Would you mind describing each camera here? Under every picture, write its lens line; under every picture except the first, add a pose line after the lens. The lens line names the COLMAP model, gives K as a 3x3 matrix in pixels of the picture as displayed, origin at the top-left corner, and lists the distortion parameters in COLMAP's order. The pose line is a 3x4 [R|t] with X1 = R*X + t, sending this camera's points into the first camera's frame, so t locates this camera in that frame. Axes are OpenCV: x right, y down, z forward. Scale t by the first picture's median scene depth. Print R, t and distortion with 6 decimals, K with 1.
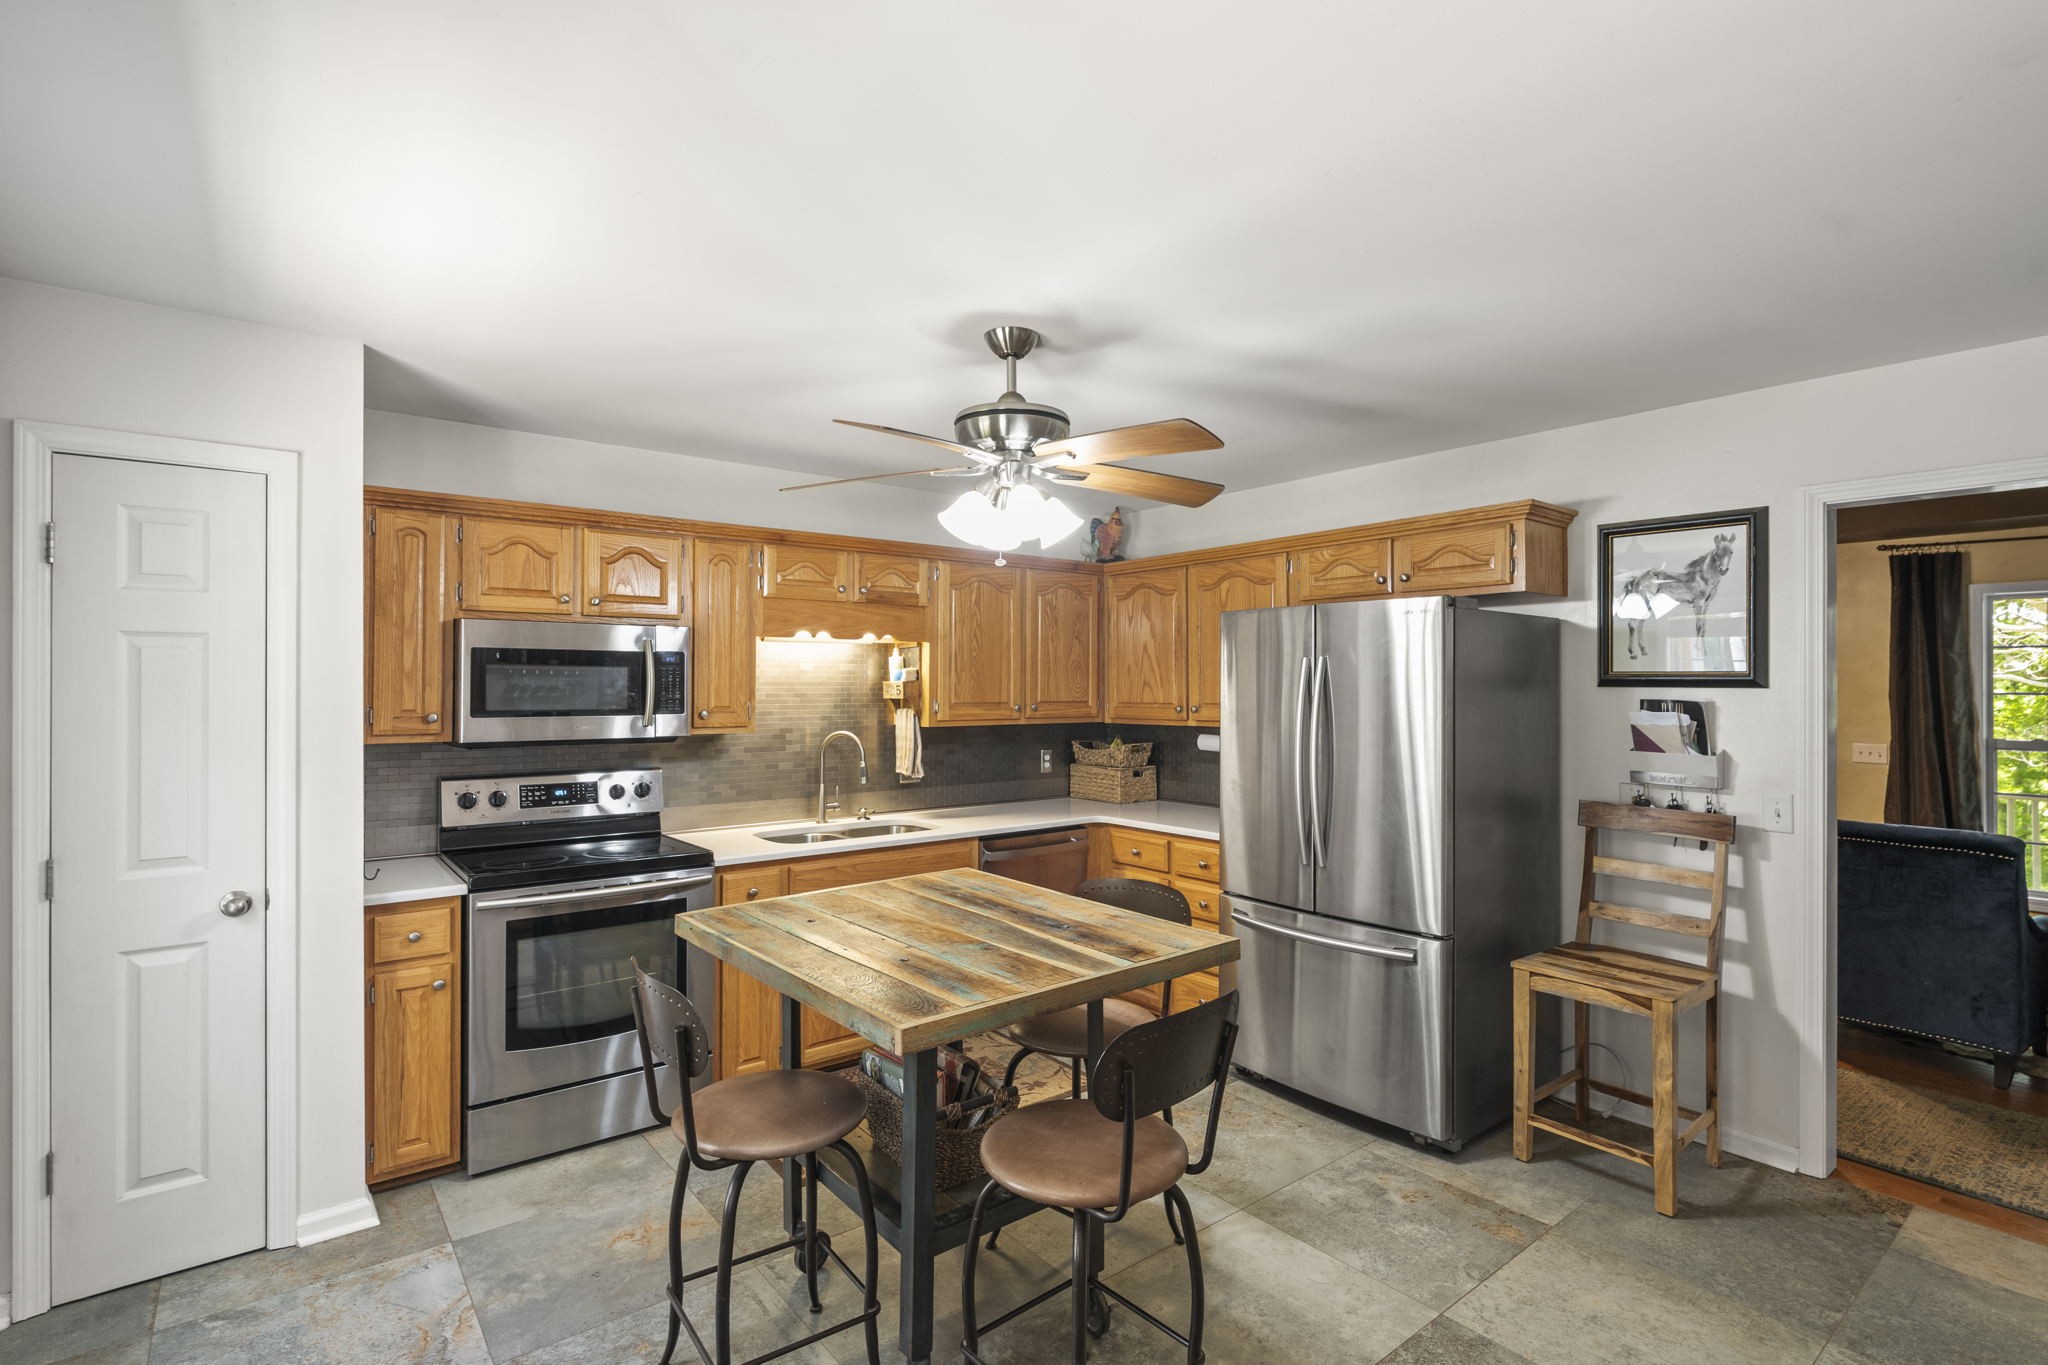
lens RADIAL K [[1024.6, 0, 1063.9], [0, 1024.6, 670.7], [0, 0, 1]] dist [-0.005128, 0.001032]
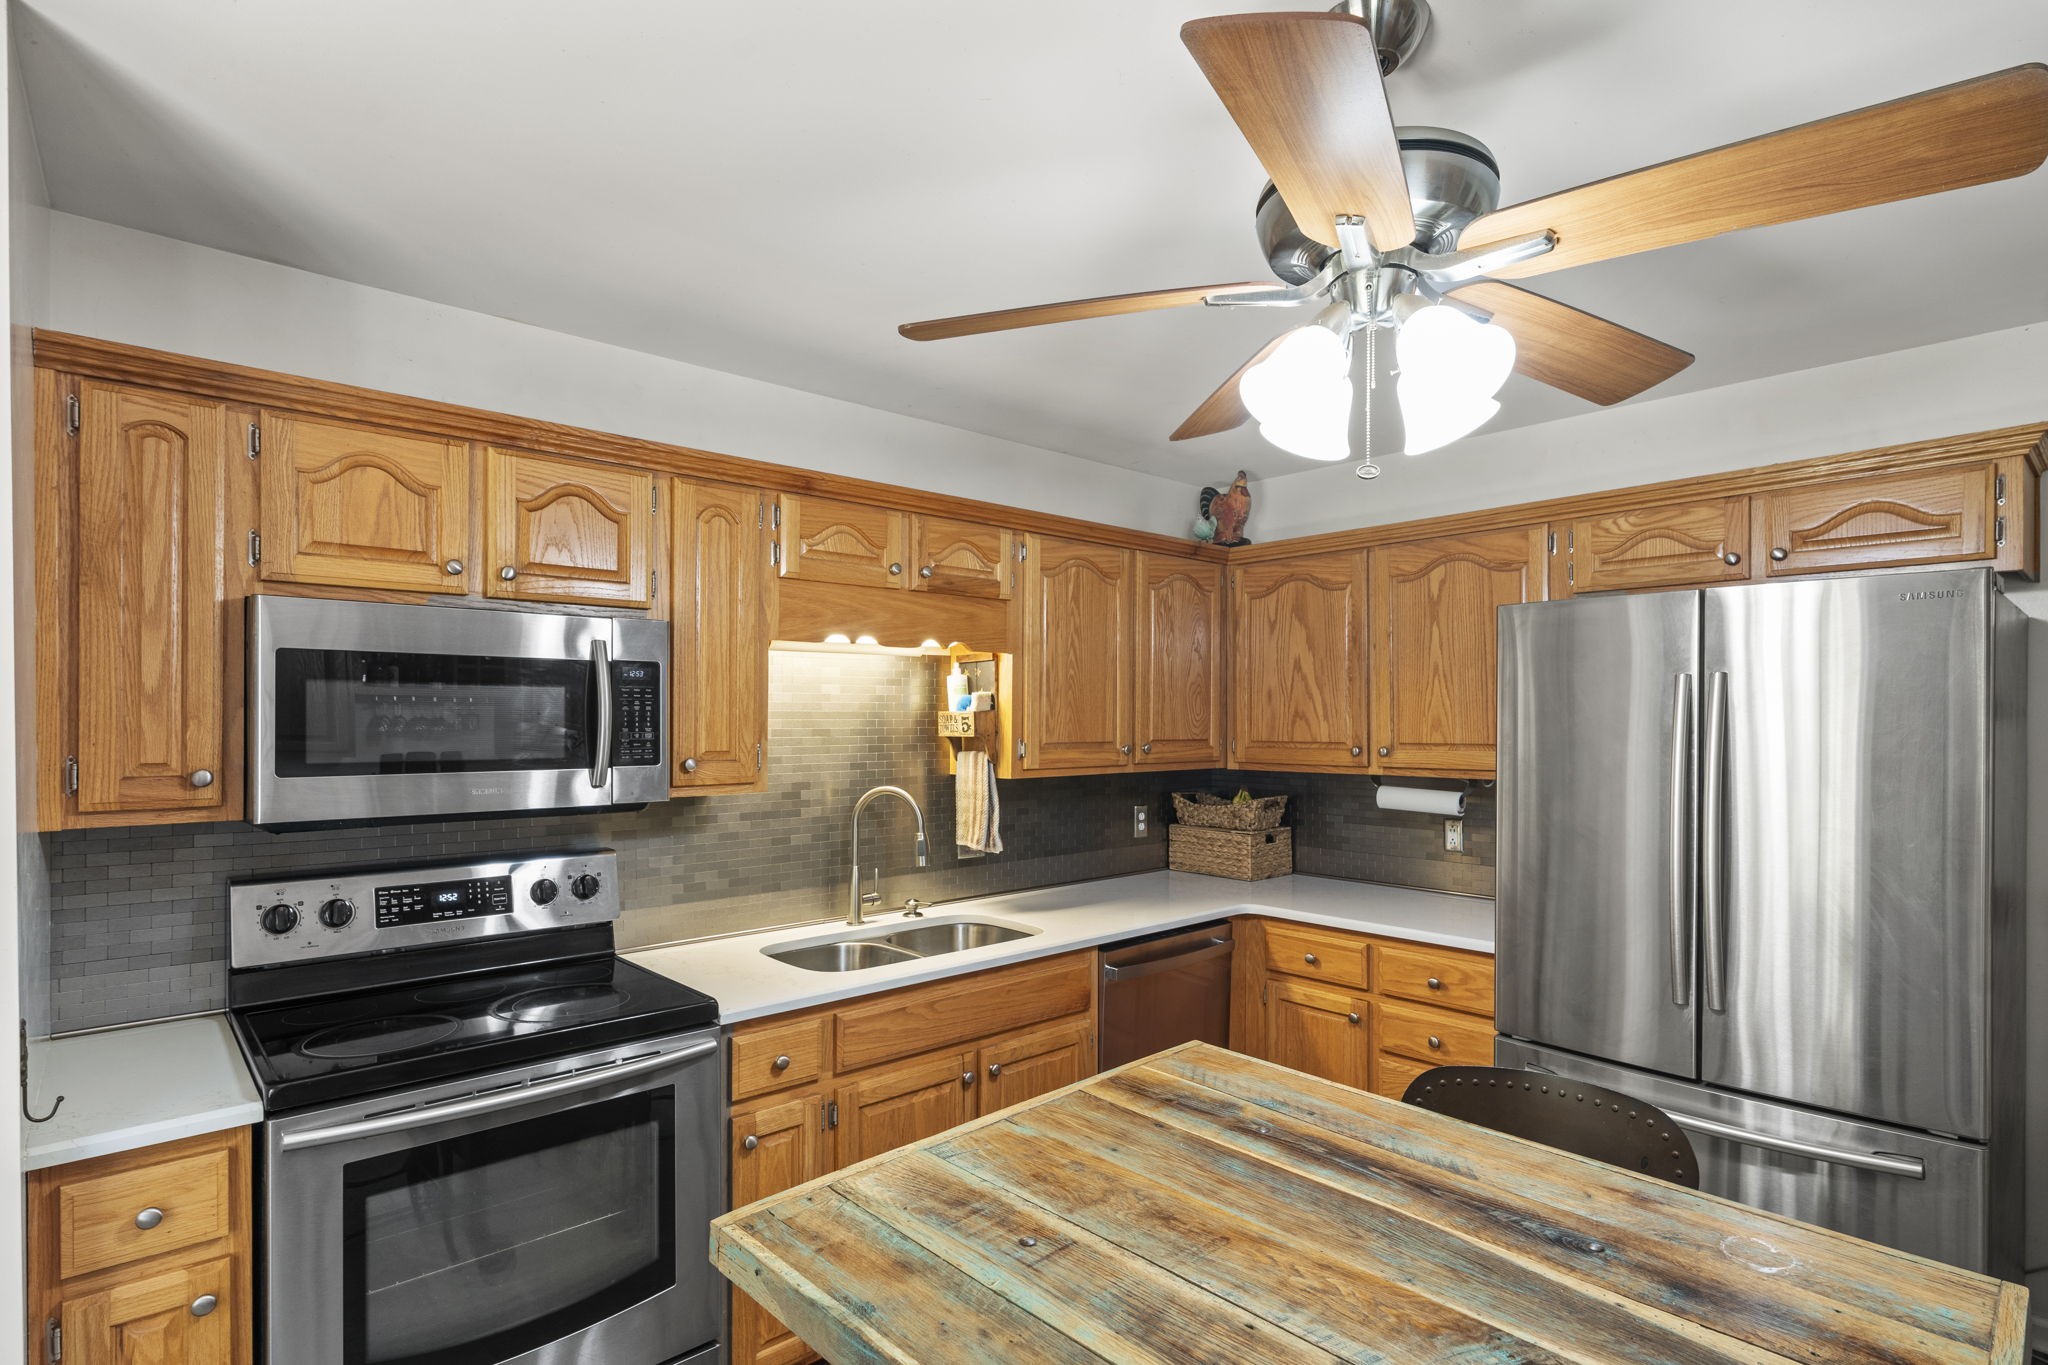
lens RADIAL K [[1024.6, 0, 1037.9], [0, 1024.6, 714.1], [0, 0, 1]] dist [-0.005128, 0.001032]
pose [[0.997741, 0.000839, 0.067175, -0.189242], [-0.001703, 0.999917, 0.012806, 0.004220], [-0.067158, -0.012892, 0.997659, 0.384328]]
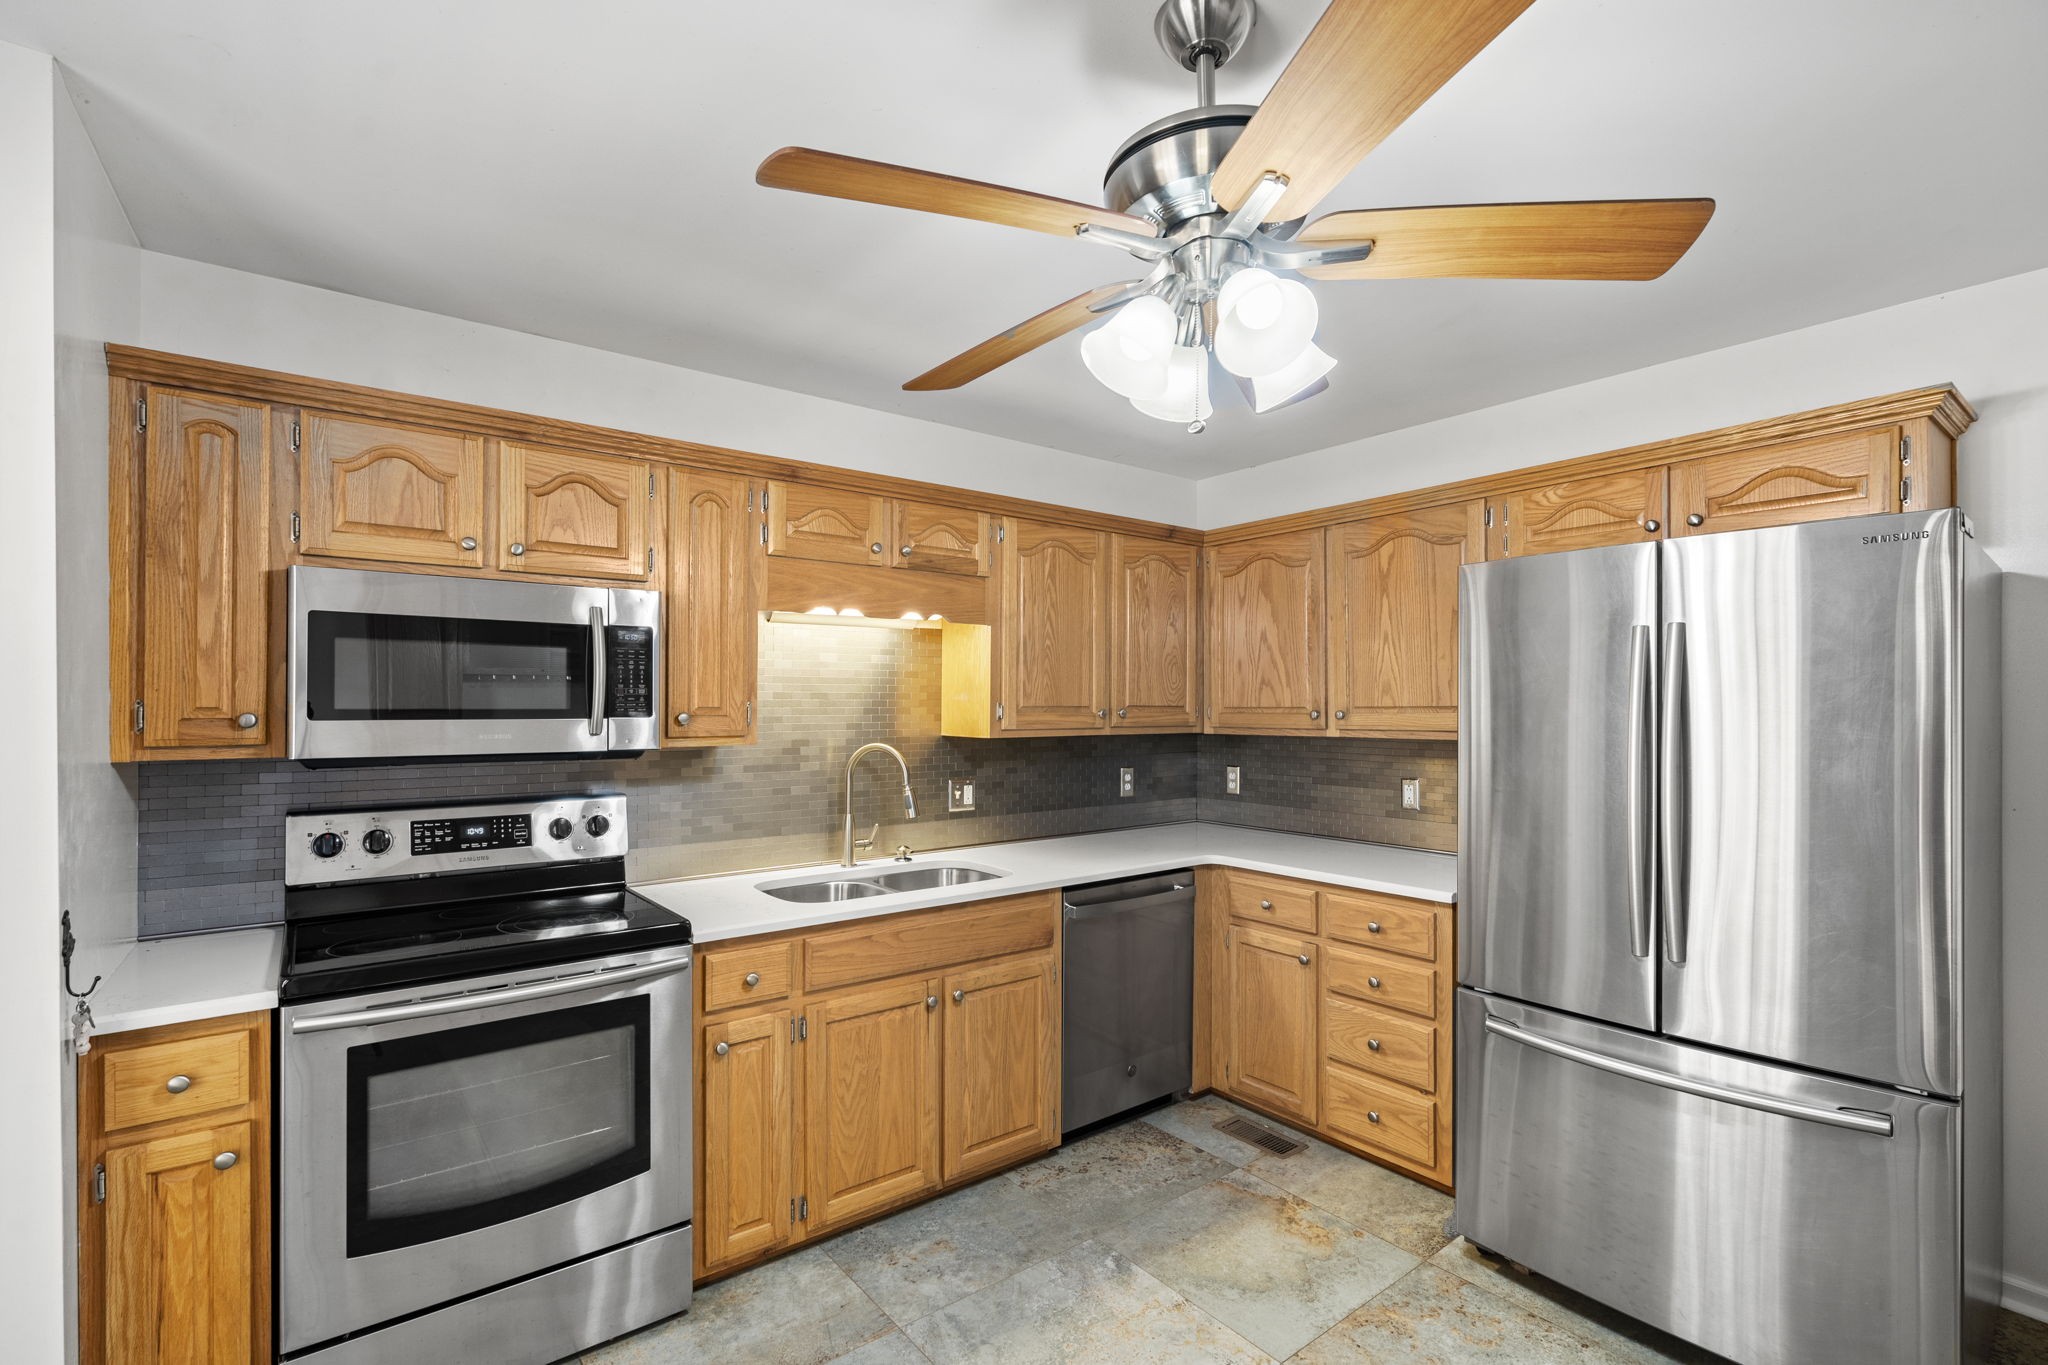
lens RADIAL K [[926.7, 0, 1044.9], [0, 926.7, 699.6], [0, 0, 1]] dist [-0.005390, 0.000629]
pose [[0.999942, -0.000158, -0.010741, -0.100001], [0.000238, 0.999972, 0.007446, 0.025756], [0.010740, -0.007448, 0.999915, 0.380503]]
